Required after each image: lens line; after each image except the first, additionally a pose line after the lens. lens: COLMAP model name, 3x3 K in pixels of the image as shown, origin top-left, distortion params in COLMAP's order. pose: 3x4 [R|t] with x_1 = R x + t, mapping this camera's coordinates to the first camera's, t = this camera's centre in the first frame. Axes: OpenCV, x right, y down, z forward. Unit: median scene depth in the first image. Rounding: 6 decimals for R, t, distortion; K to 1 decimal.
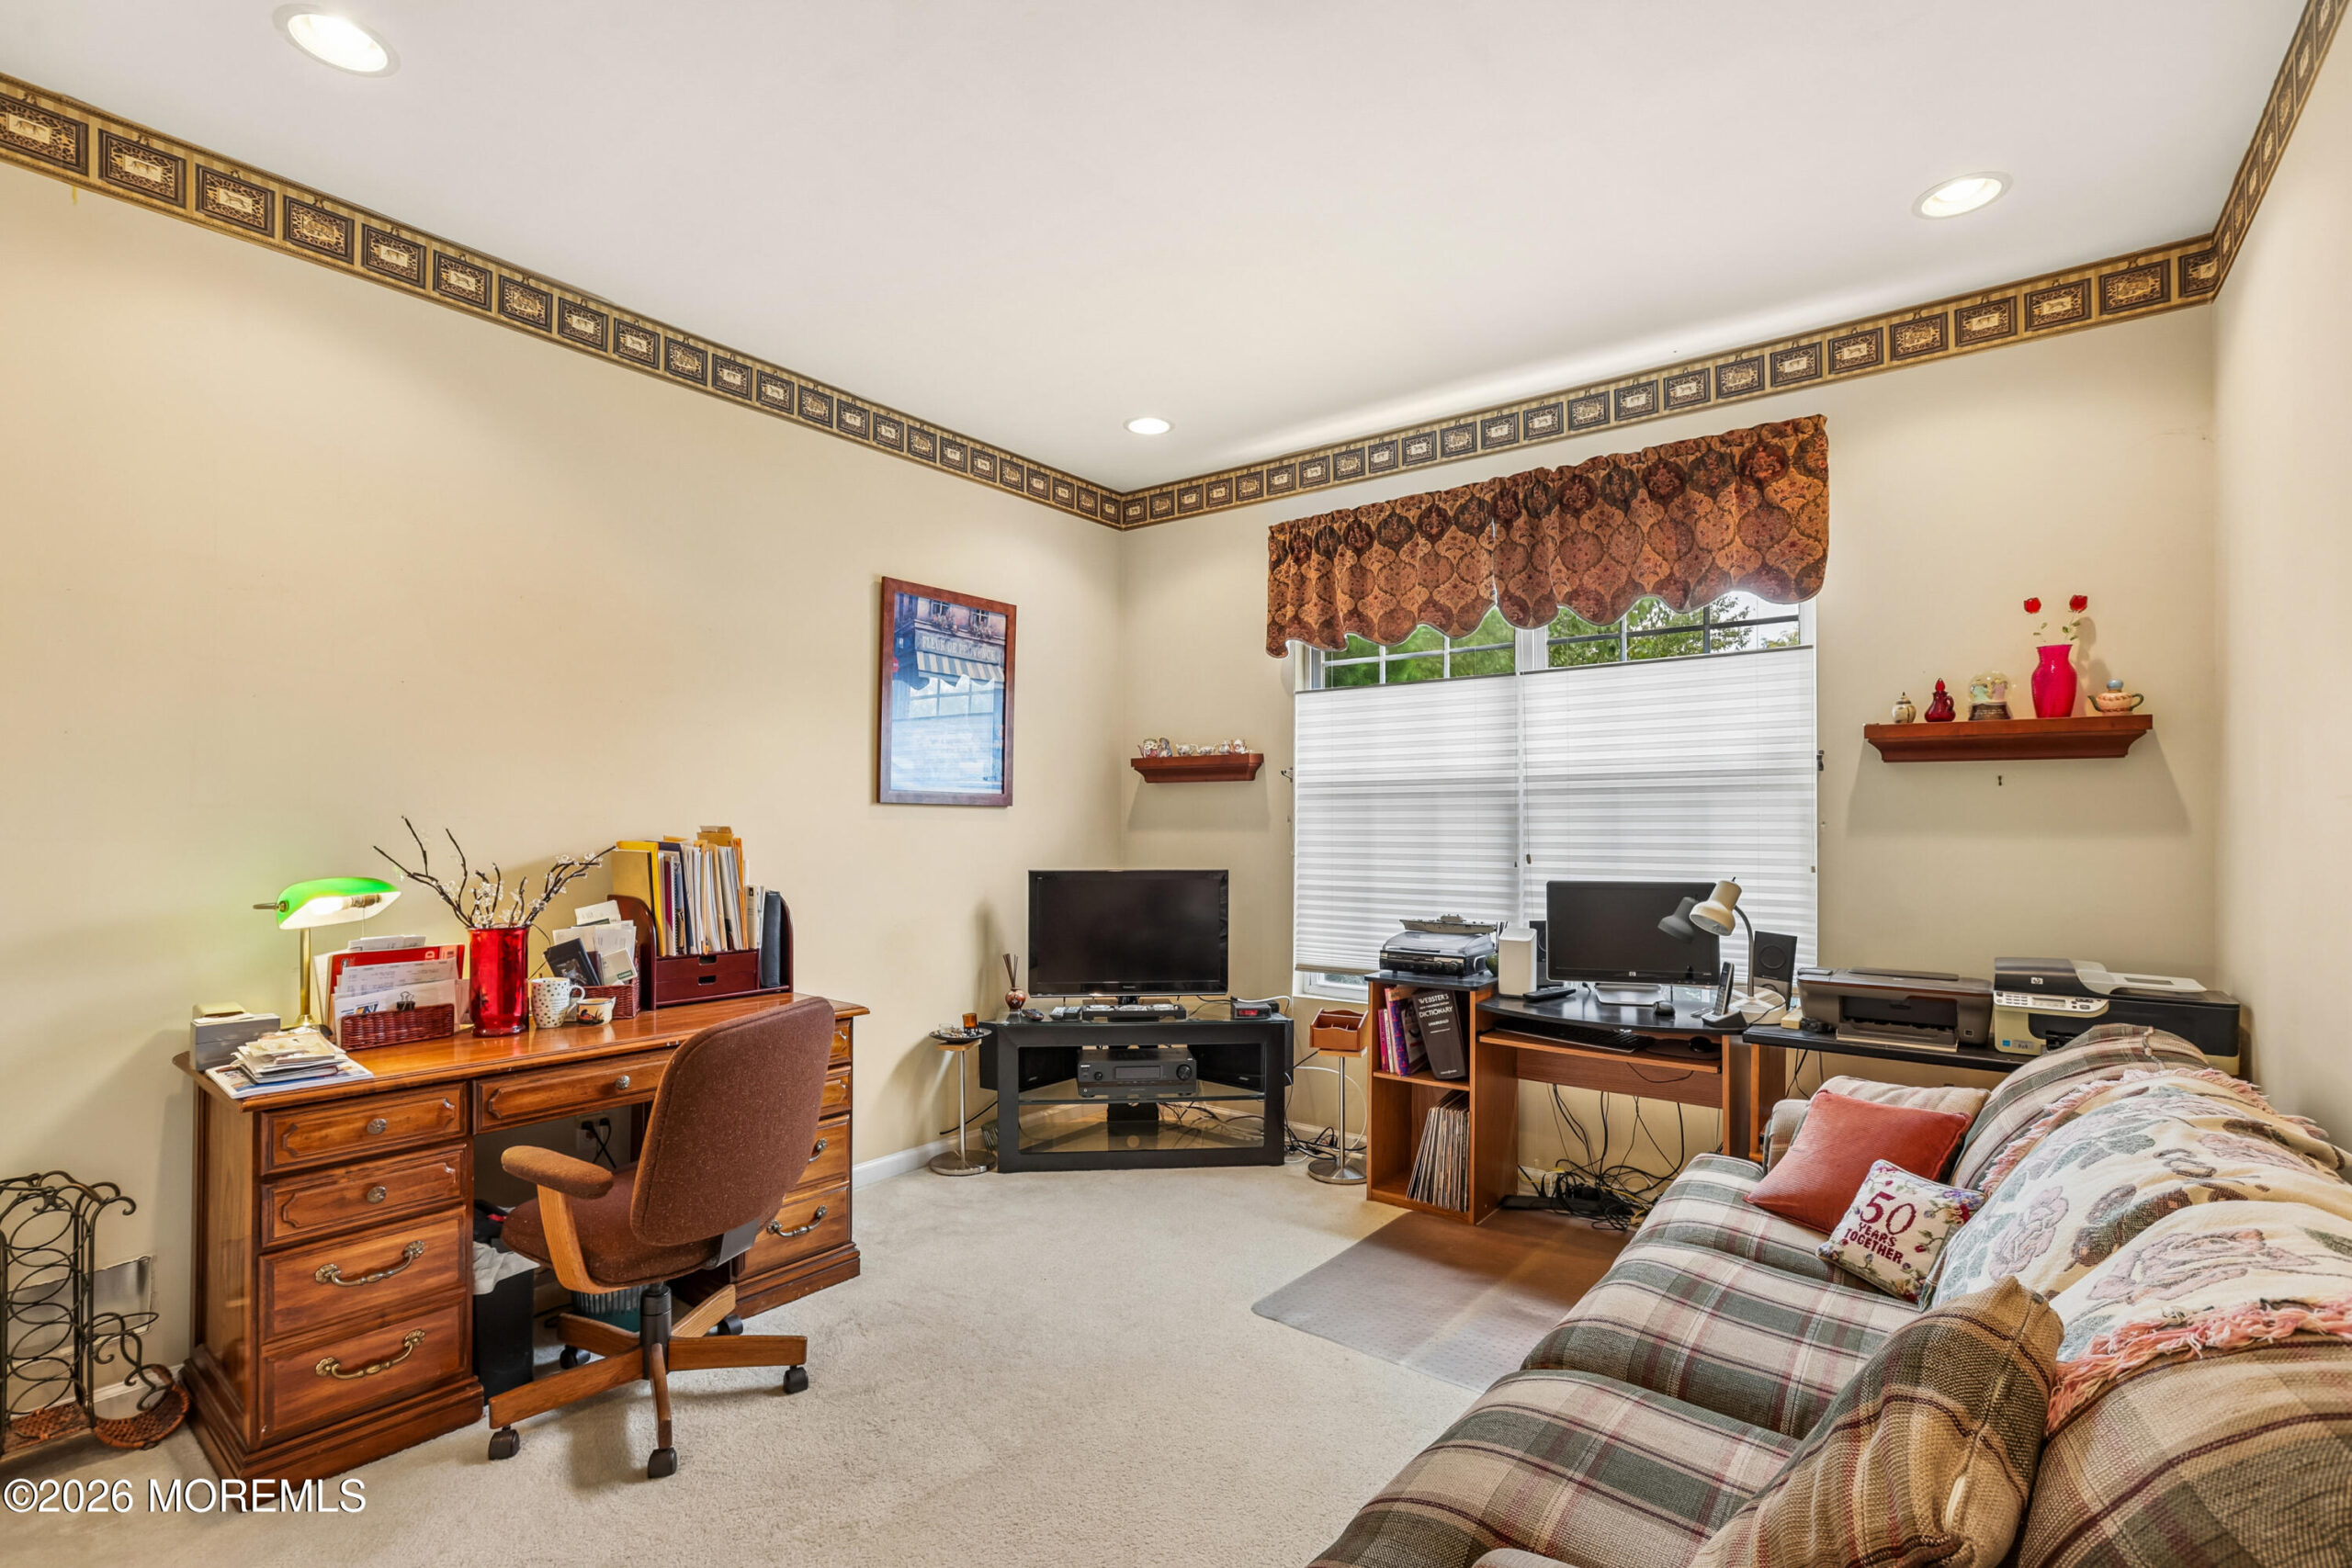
lens RADIAL K [[1082.1, 0, 1151.8], [0, 1082.1, 778.2], [0, 0, 1]] dist [-0.033579, 0.012844]
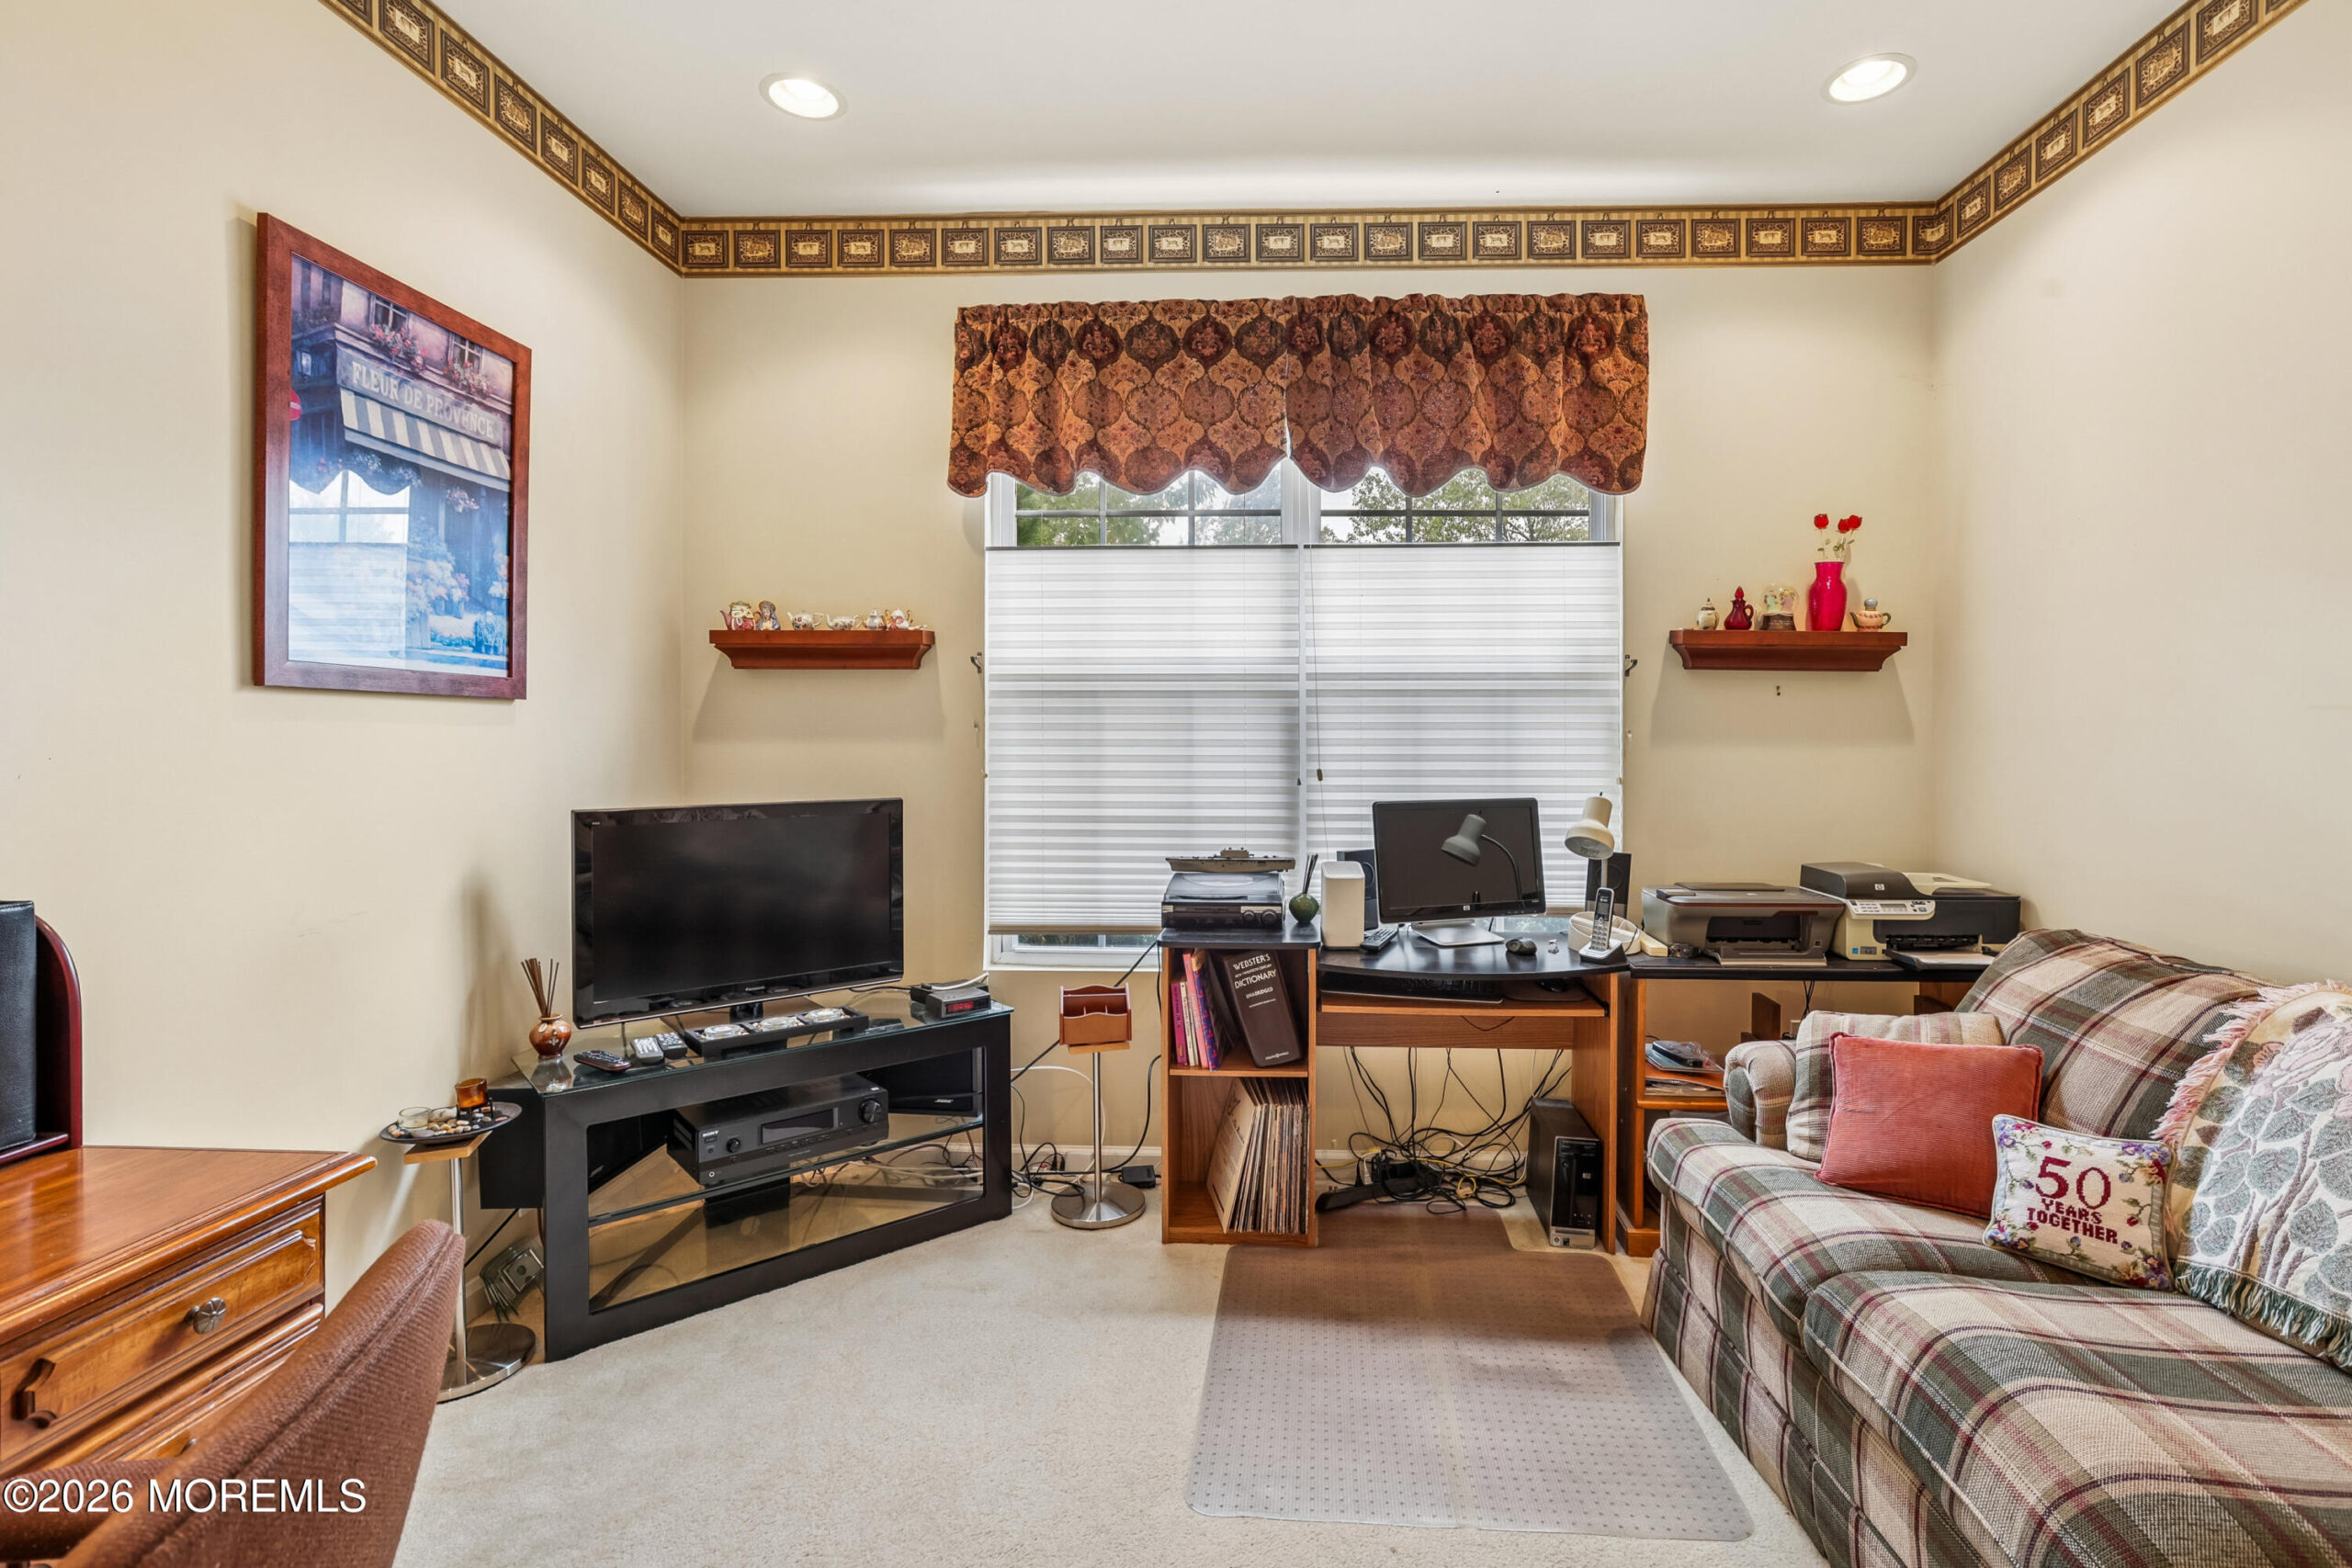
lens RADIAL K [[1117.9, 0, 1249.5], [0, 1117.9, 723.7], [0, 0, 1]] dist [-0.039608, 0.032029]
pose [[0.805770, 0.005803, 0.592200, -0.191053], [-0.026173, 0.999324, 0.025820, 0.015524], [-0.591650, -0.036305, 0.805377, 0.345996]]
